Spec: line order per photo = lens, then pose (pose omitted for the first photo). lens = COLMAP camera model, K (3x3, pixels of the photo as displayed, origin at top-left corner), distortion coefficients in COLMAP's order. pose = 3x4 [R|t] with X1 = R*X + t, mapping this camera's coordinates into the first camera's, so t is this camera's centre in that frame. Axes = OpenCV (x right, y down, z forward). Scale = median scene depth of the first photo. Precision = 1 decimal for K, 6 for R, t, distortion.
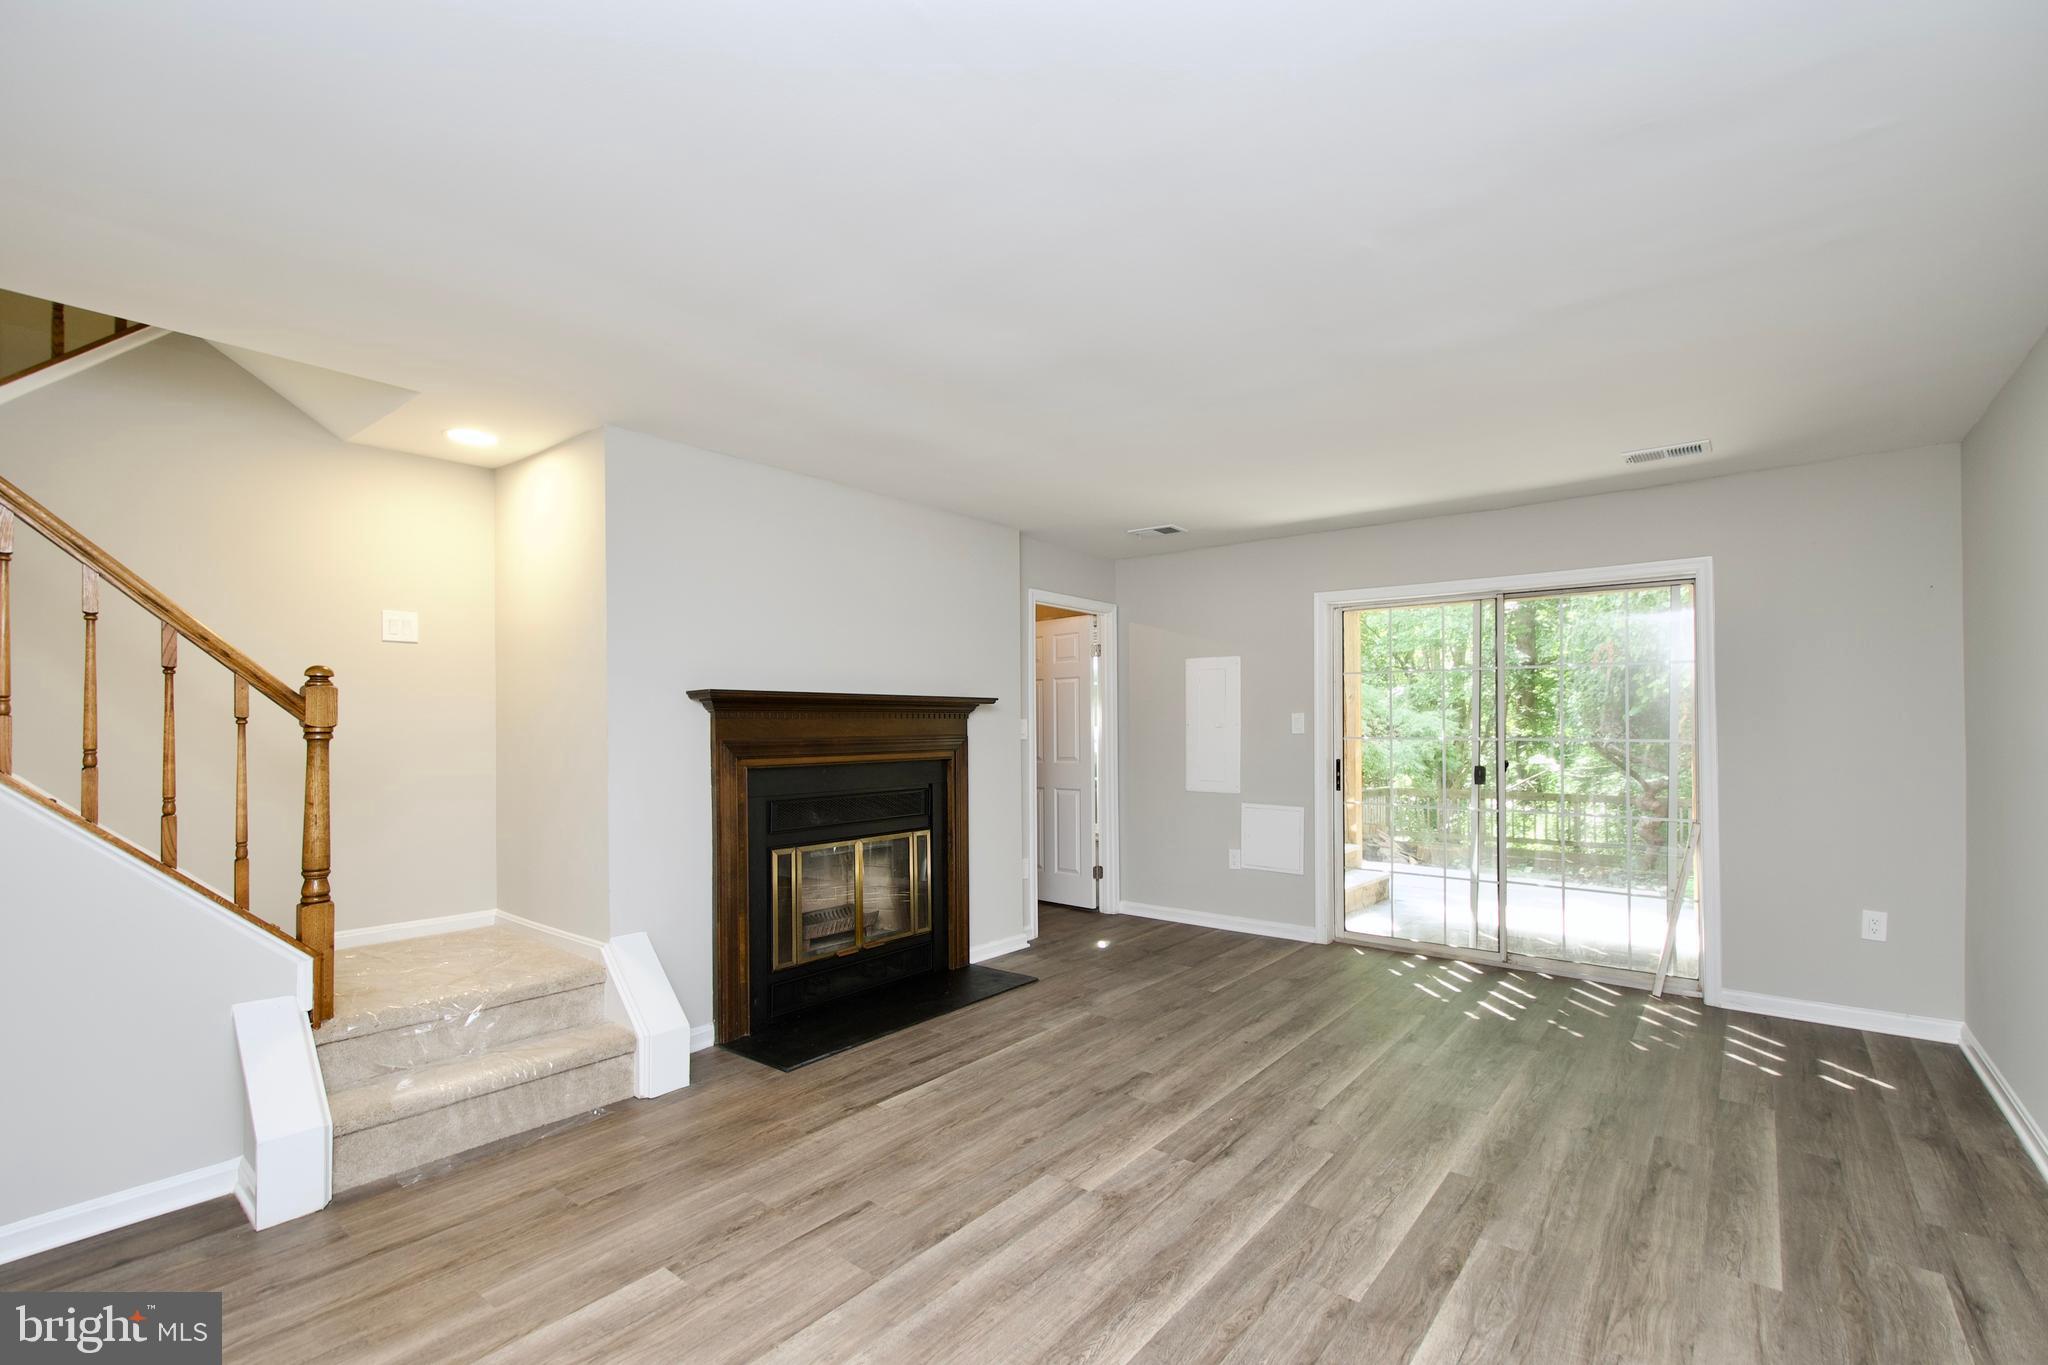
lens RADIAL K [[898.8, 0, 1038.4], [0, 898.8, 712.2], [0, 0, 1]] dist [0.008903, -0.006186]
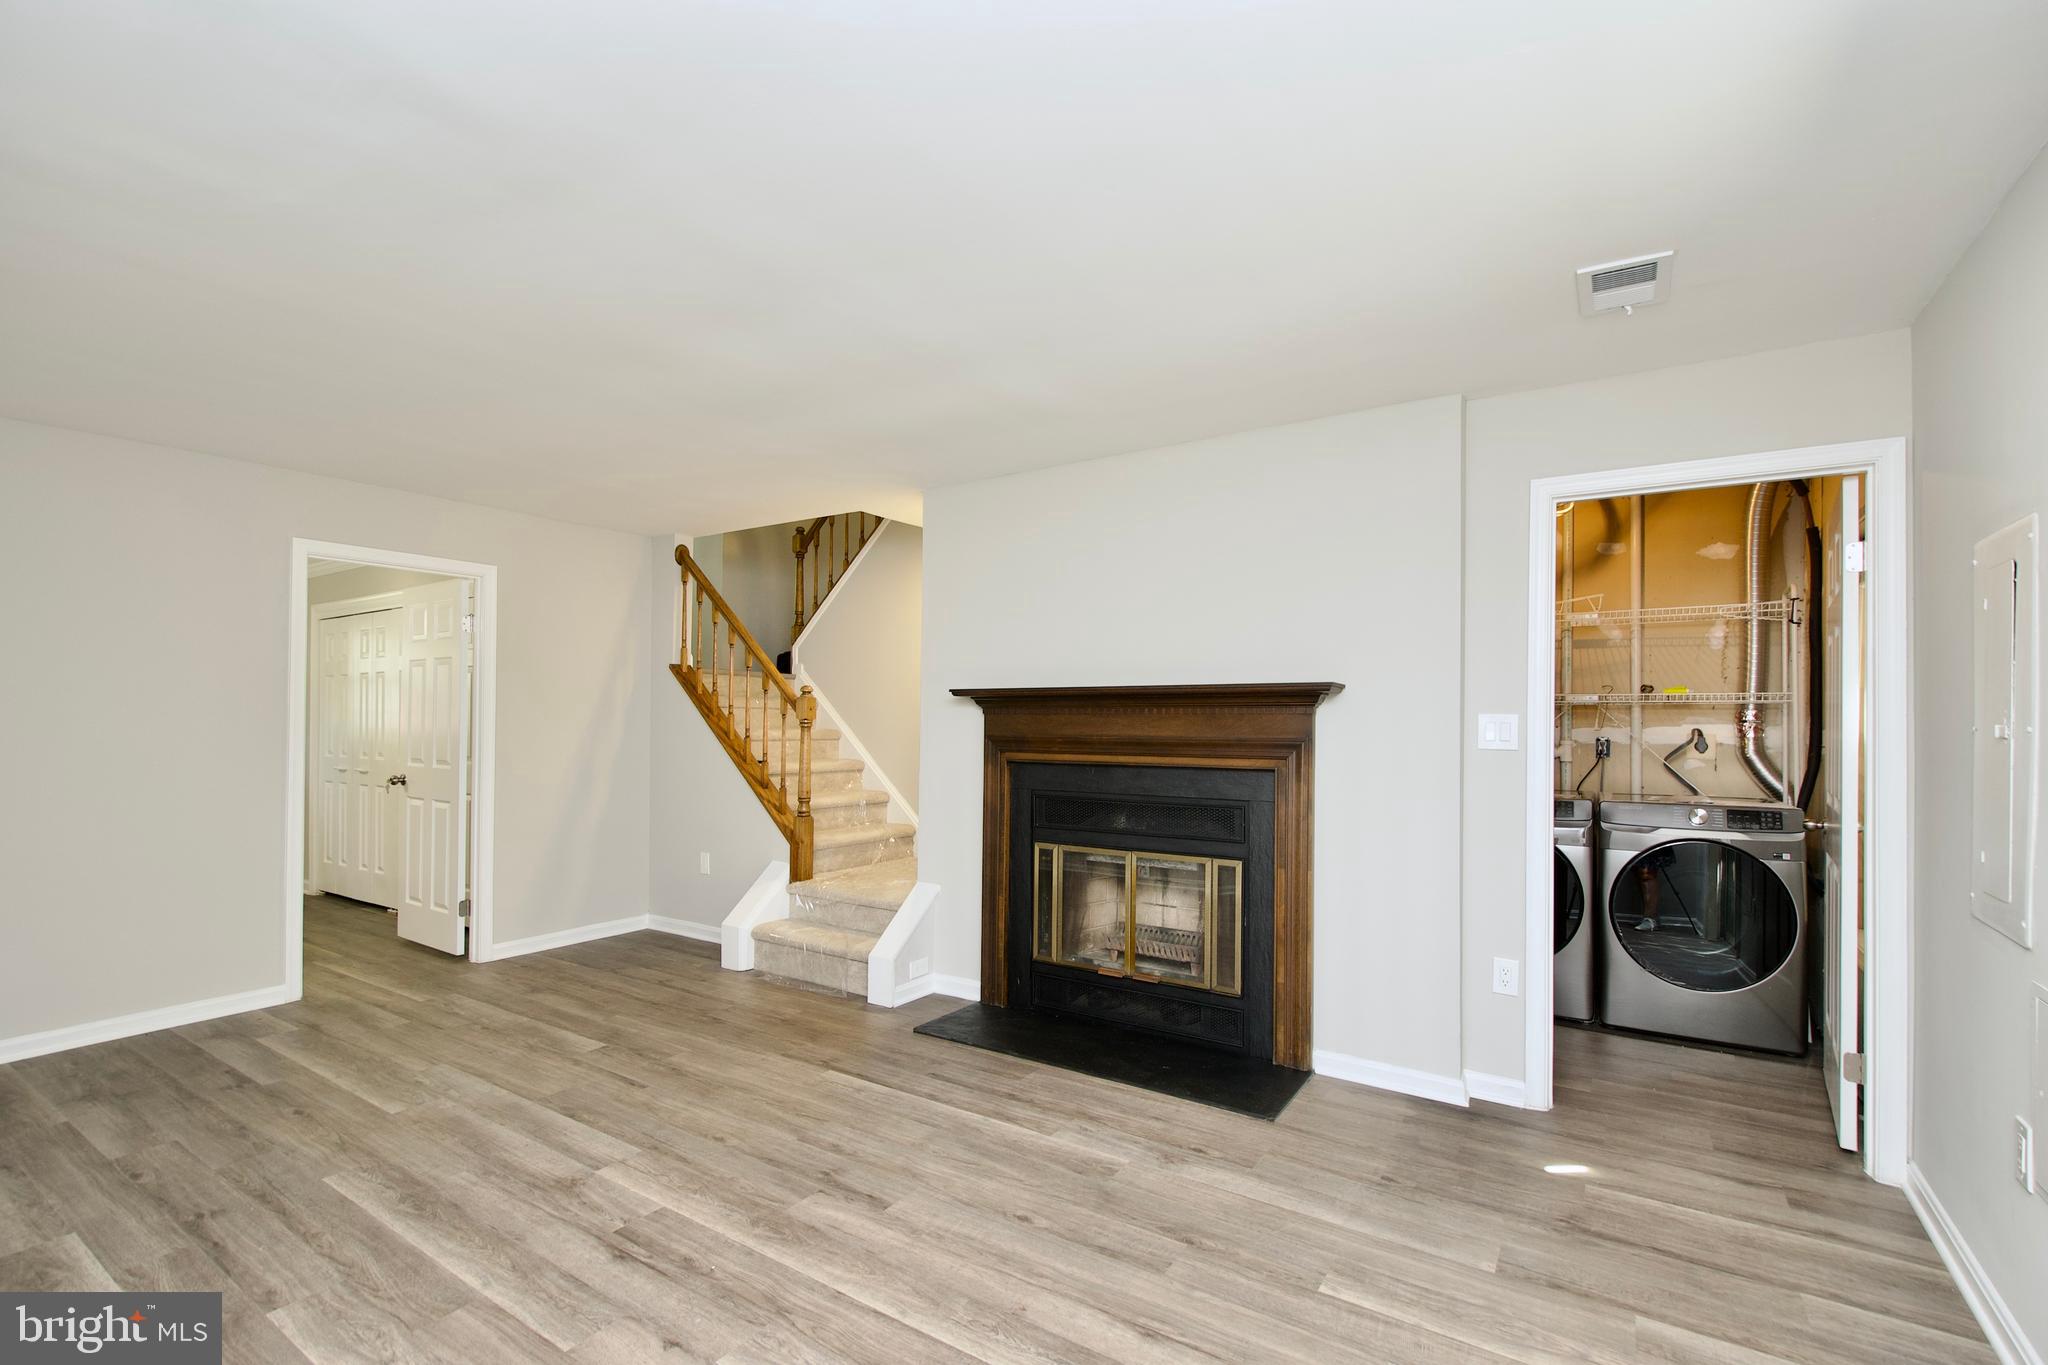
lens RADIAL K [[906.9, 0, 1048.9], [0, 906.9, 724.3], [0, 0, 1]] dist [0.004474, -0.006122]
pose [[0.100880, 0.012290, -0.994823, 0.792591], [0.007758, 0.999884, 0.013139, 0.006497], [0.994868, -0.009043, 0.100773, 0.987338]]
